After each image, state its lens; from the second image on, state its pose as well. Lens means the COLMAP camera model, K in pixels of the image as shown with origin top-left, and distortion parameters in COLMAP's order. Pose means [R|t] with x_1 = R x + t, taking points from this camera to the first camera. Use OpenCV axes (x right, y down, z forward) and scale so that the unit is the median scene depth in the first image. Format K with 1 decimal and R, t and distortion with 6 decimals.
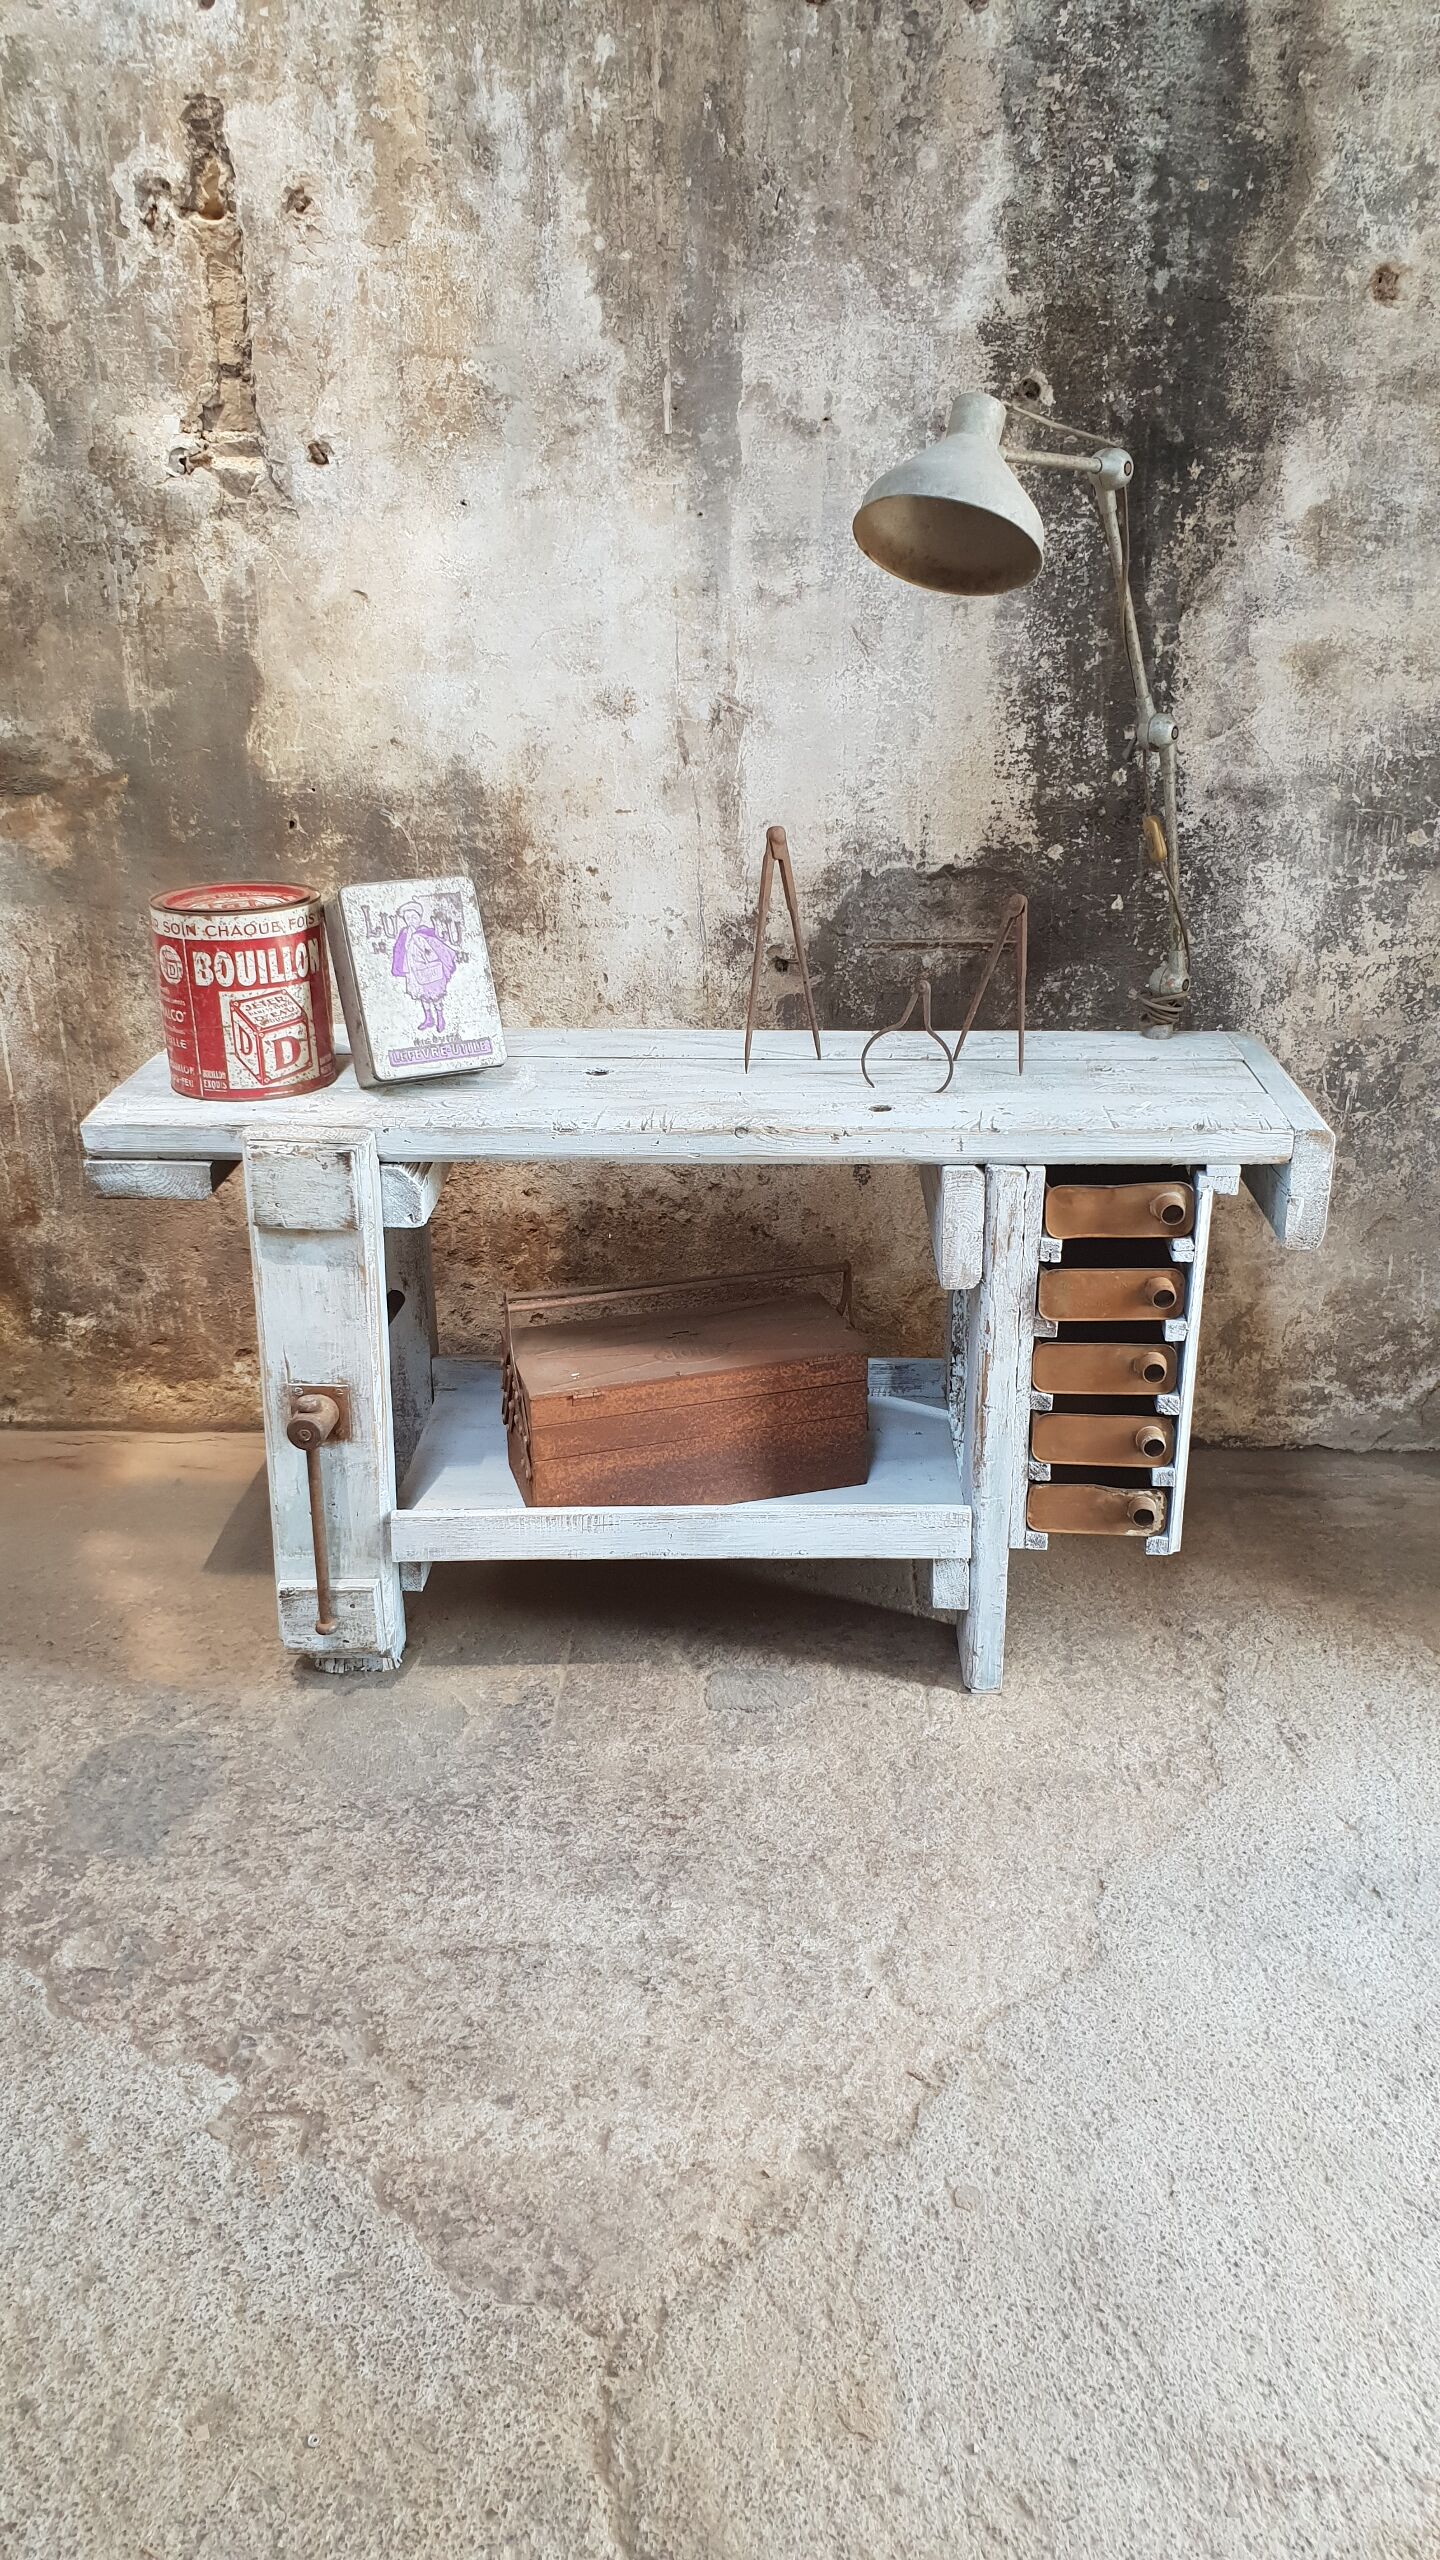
lens RADIAL K [[2006.8, 0, 746.6], [0, 2006.8, 1273.0], [0, 0, 1]] dist [0.074834, -0.139270]
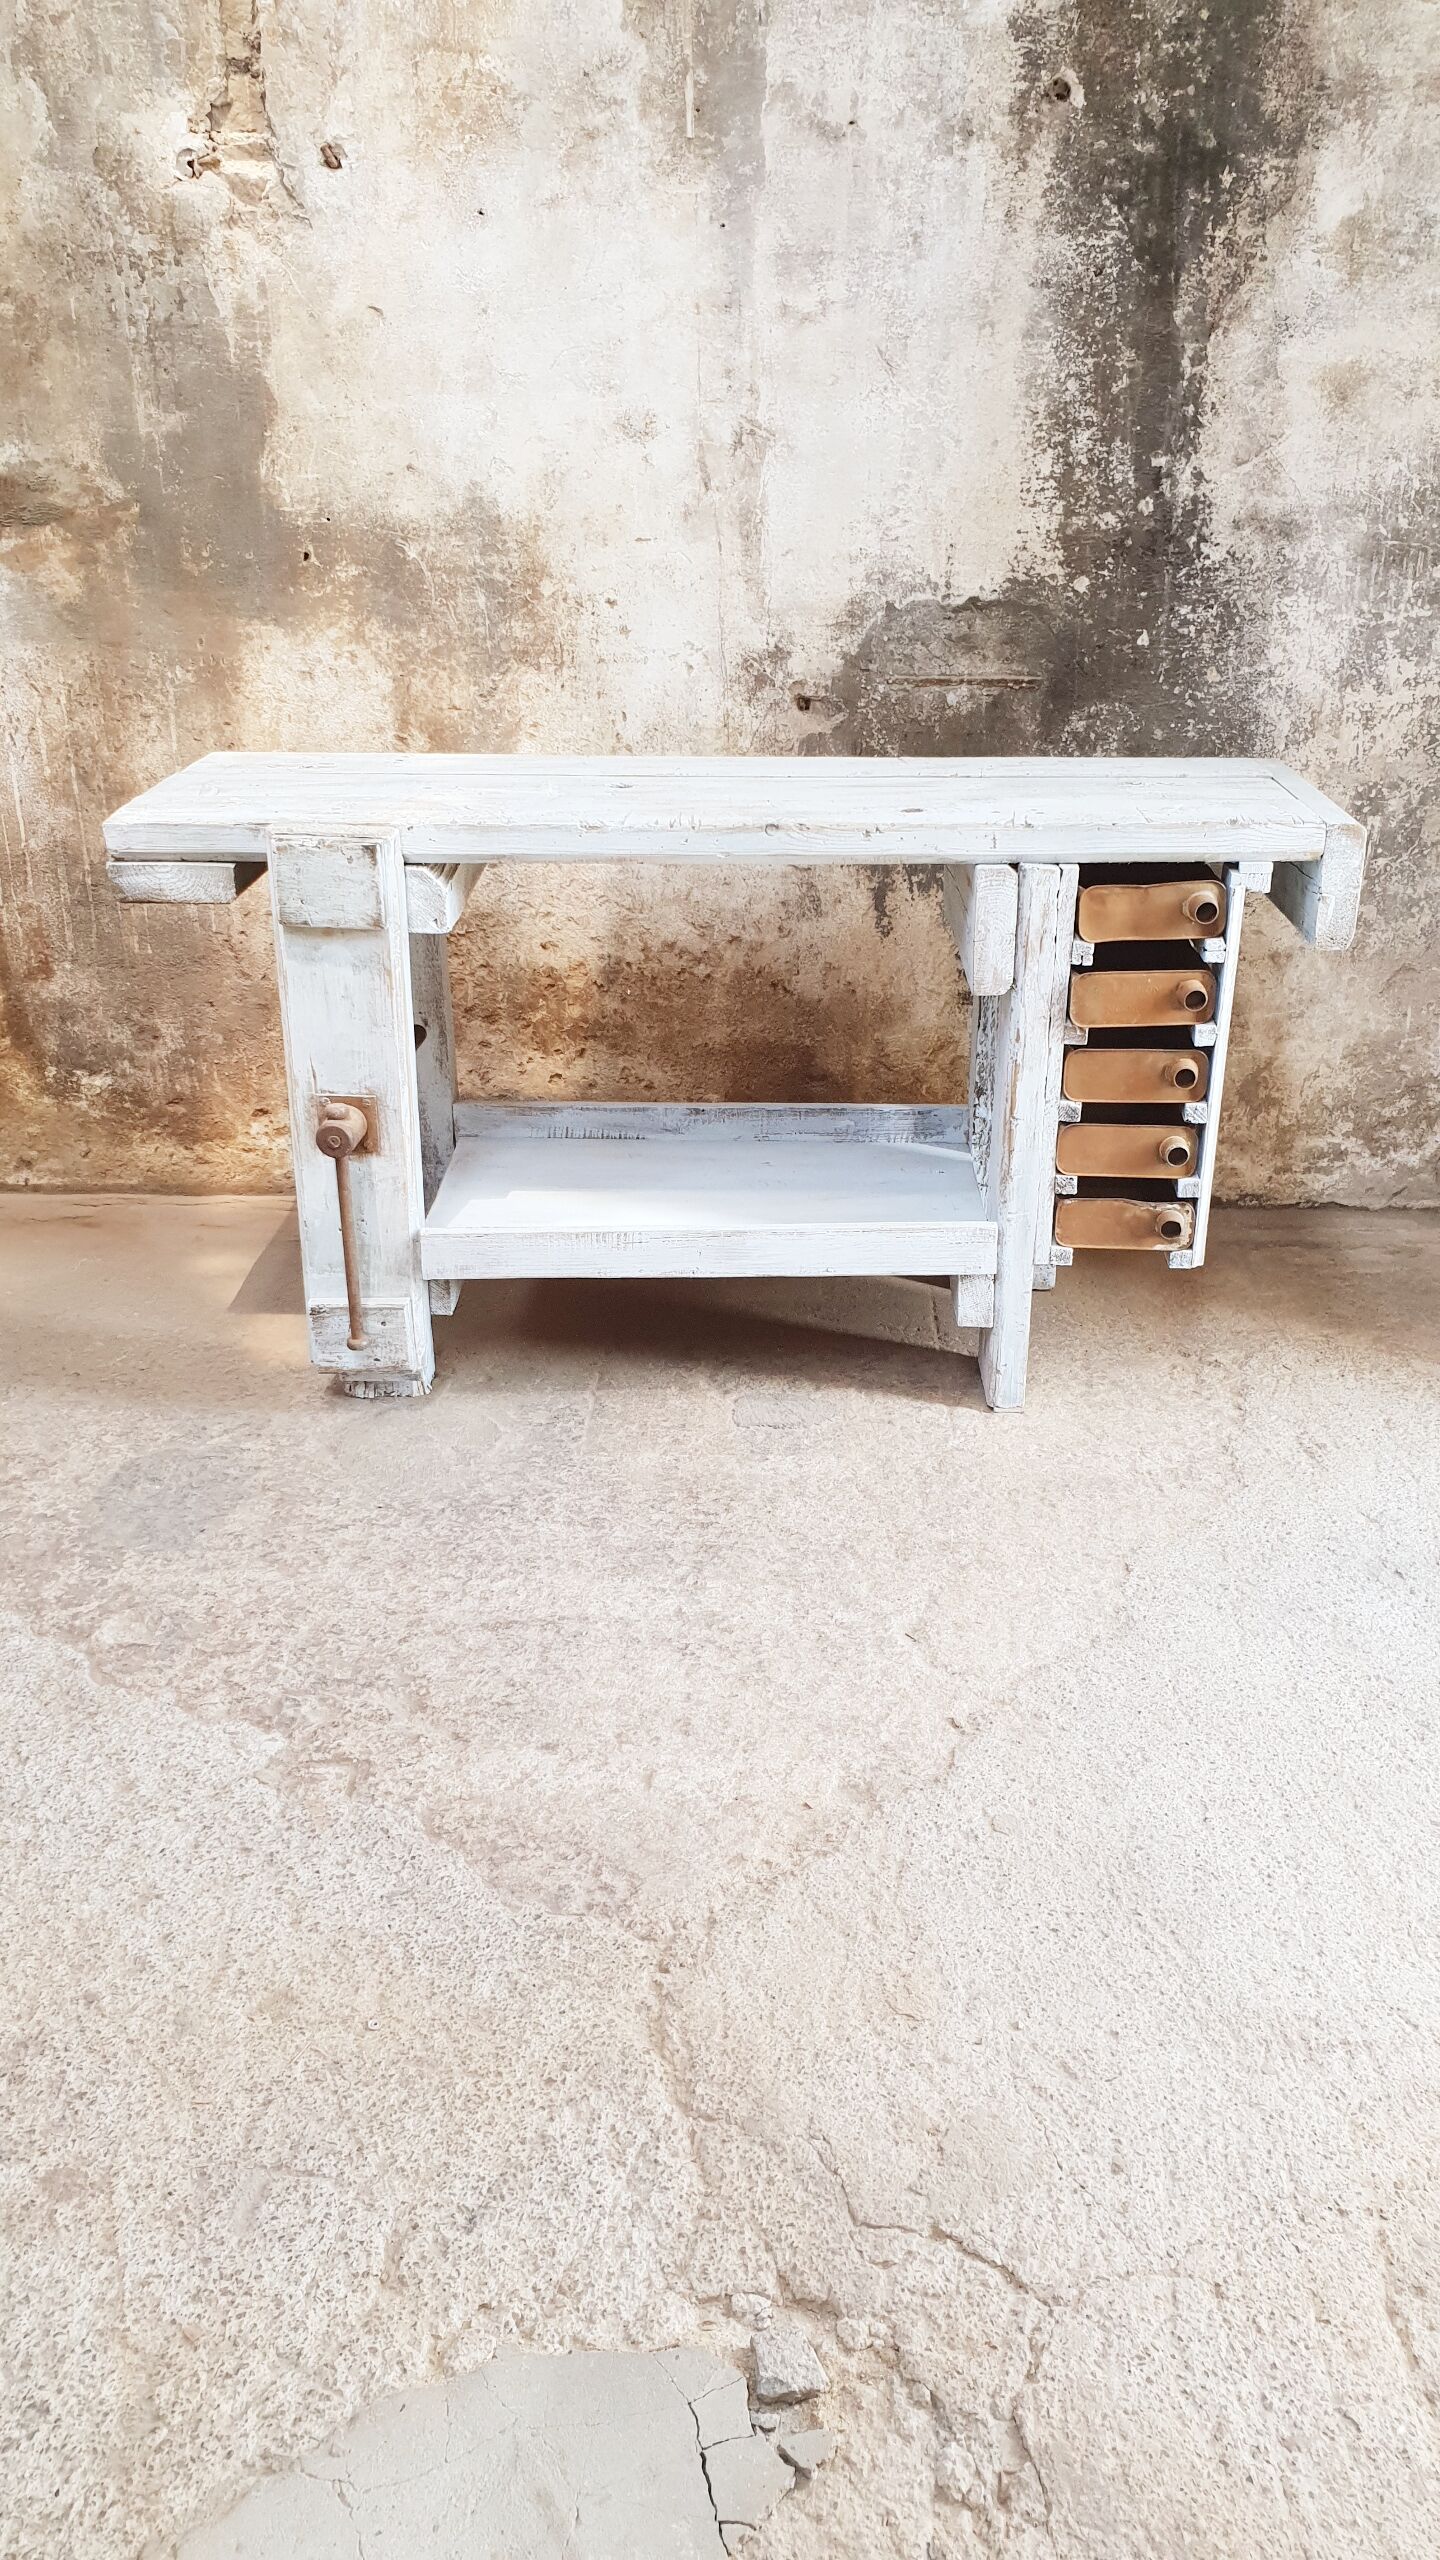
lens RADIAL K [[2037.2, 0, 773.0], [0, 2037.2, 1287.1], [0, 0, 1]] dist [-0.033191, 0.096070]
pose [[0.999829, -0.002485, 0.018344, -0.017699], [0.001579, 0.998786, 0.049242, 0.089122], [-0.018444, -0.049204, 0.998618, -0.010012]]
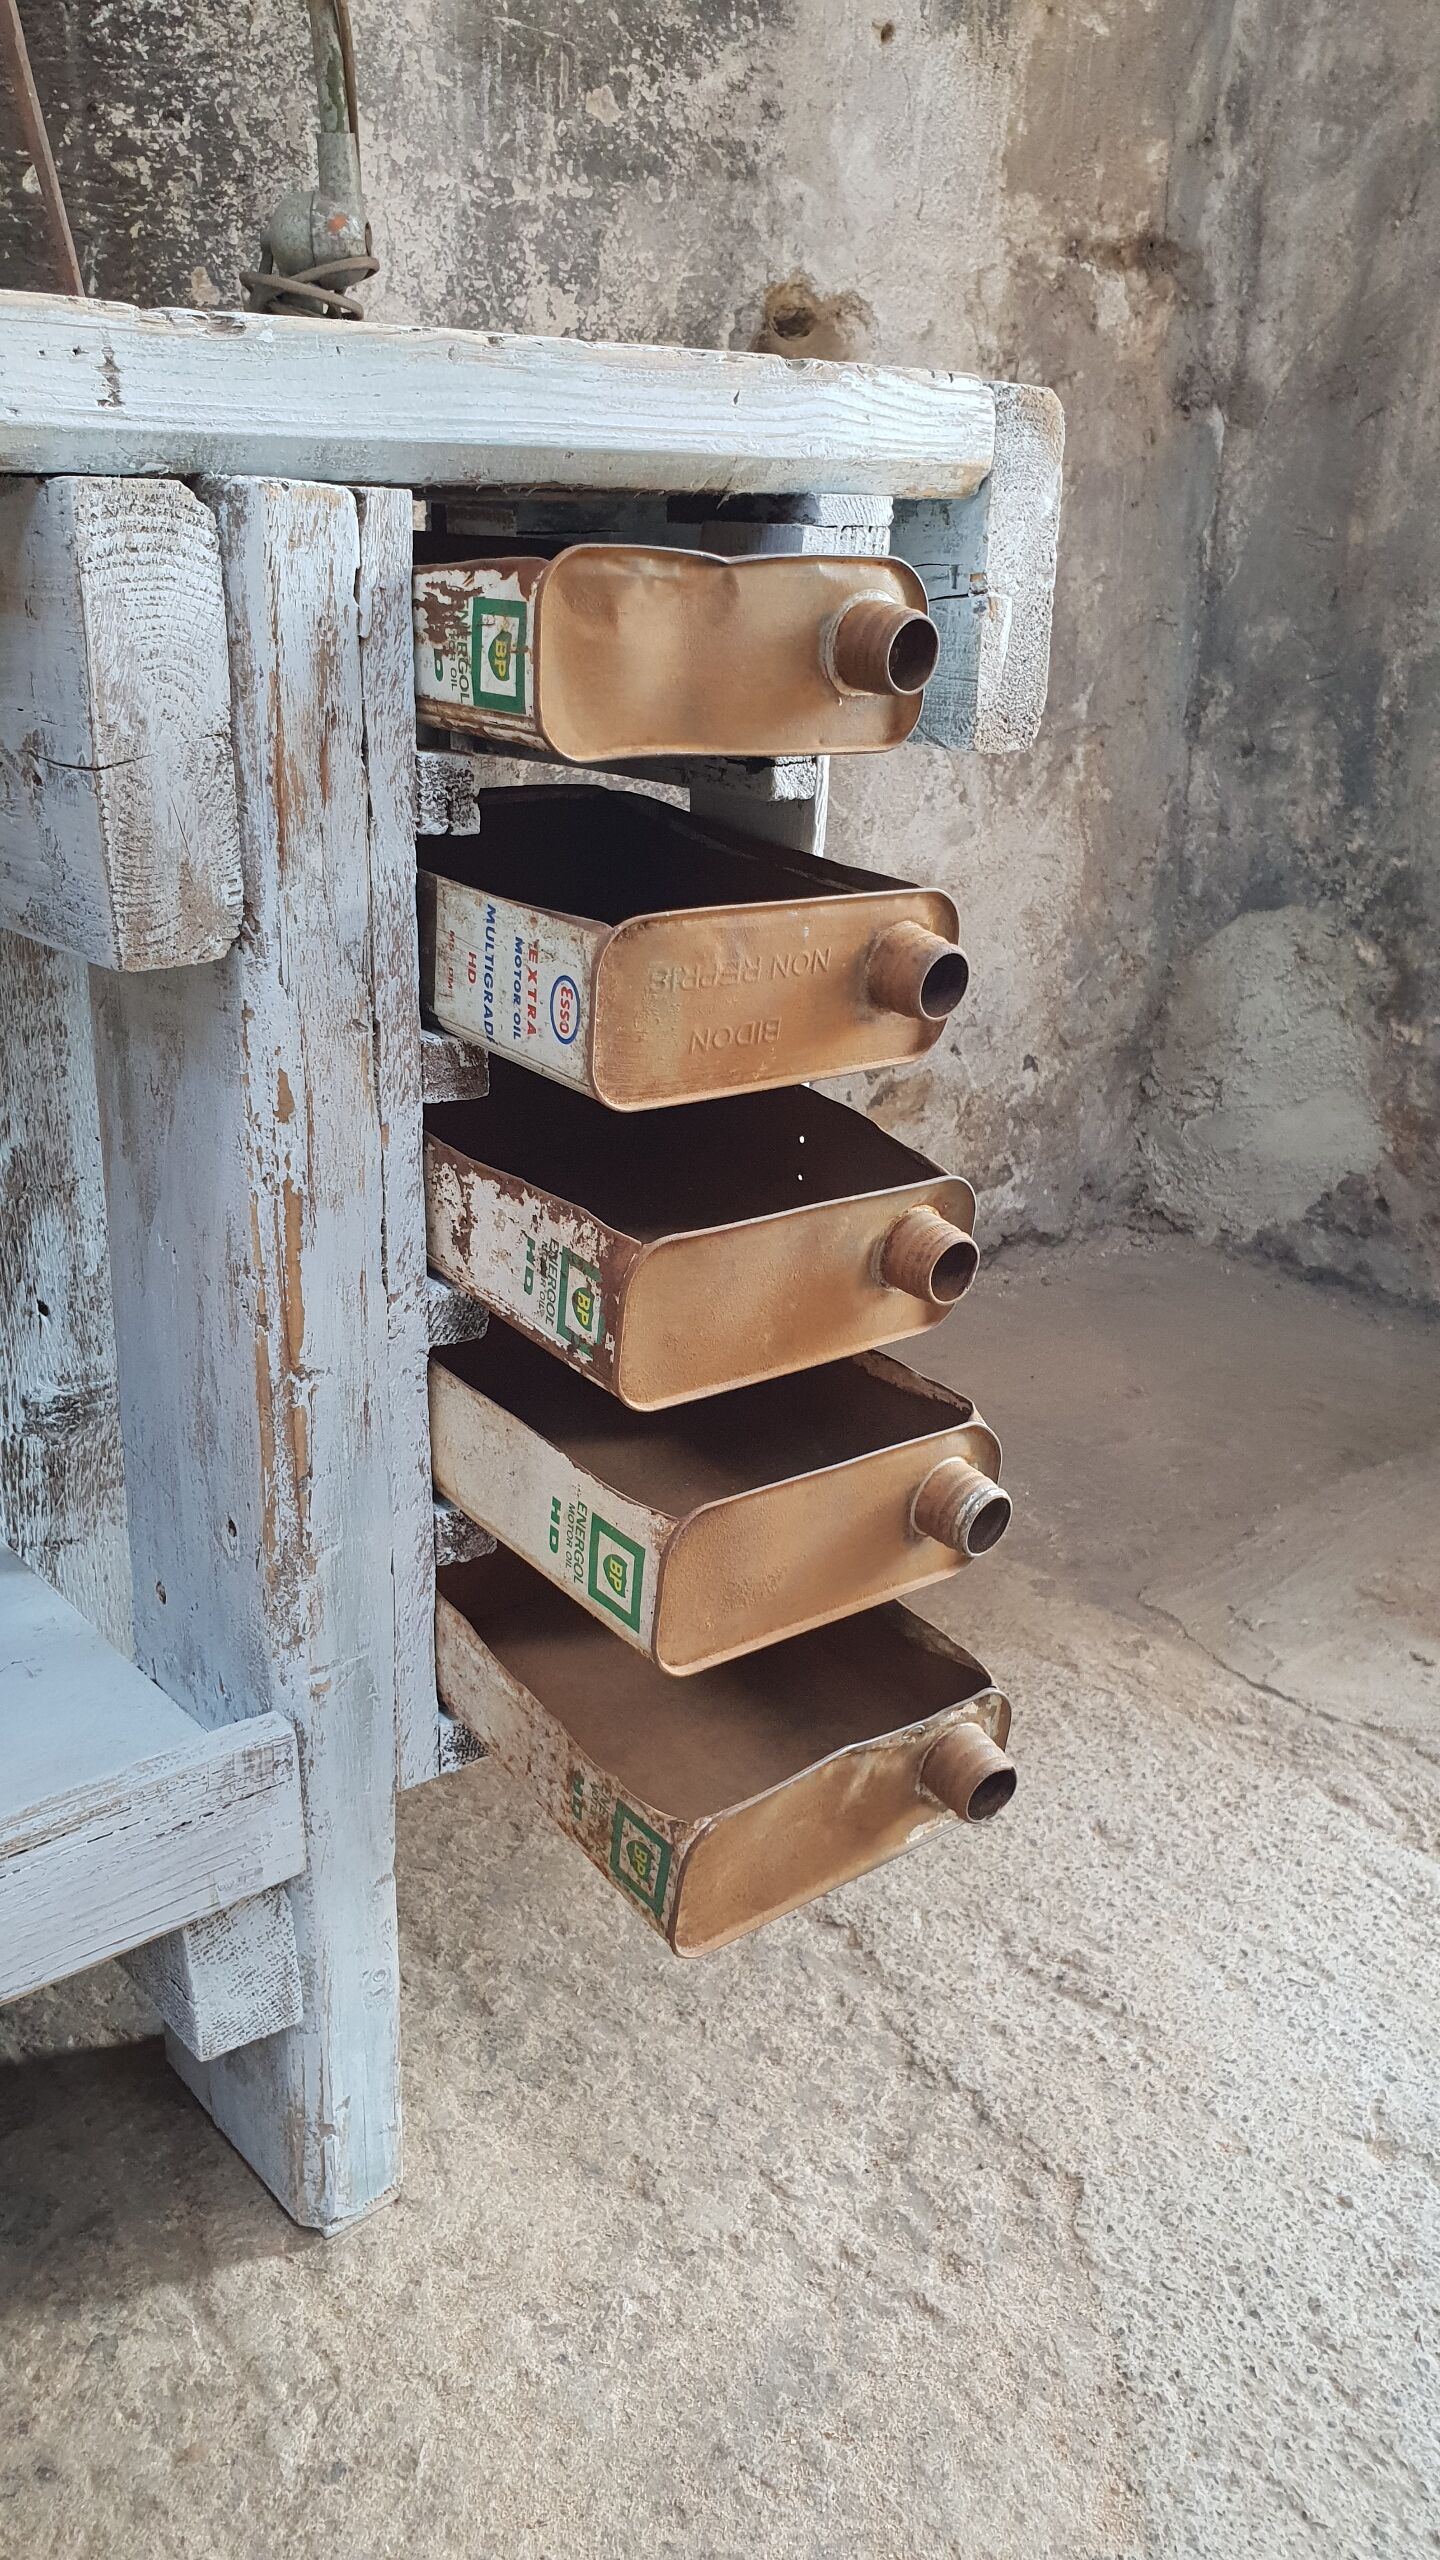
lens RADIAL K [[2031.2, 0, 726.4], [0, 2031.2, 1266.5], [0, 0, 1]] dist [-0.014823, 0.045945]
pose [[0.749831, -0.202341, 0.629930, -0.017997], [0.212422, 0.975308, 0.060425, 0.040470], [-0.626602, 0.088502, 0.774298, 0.636304]]
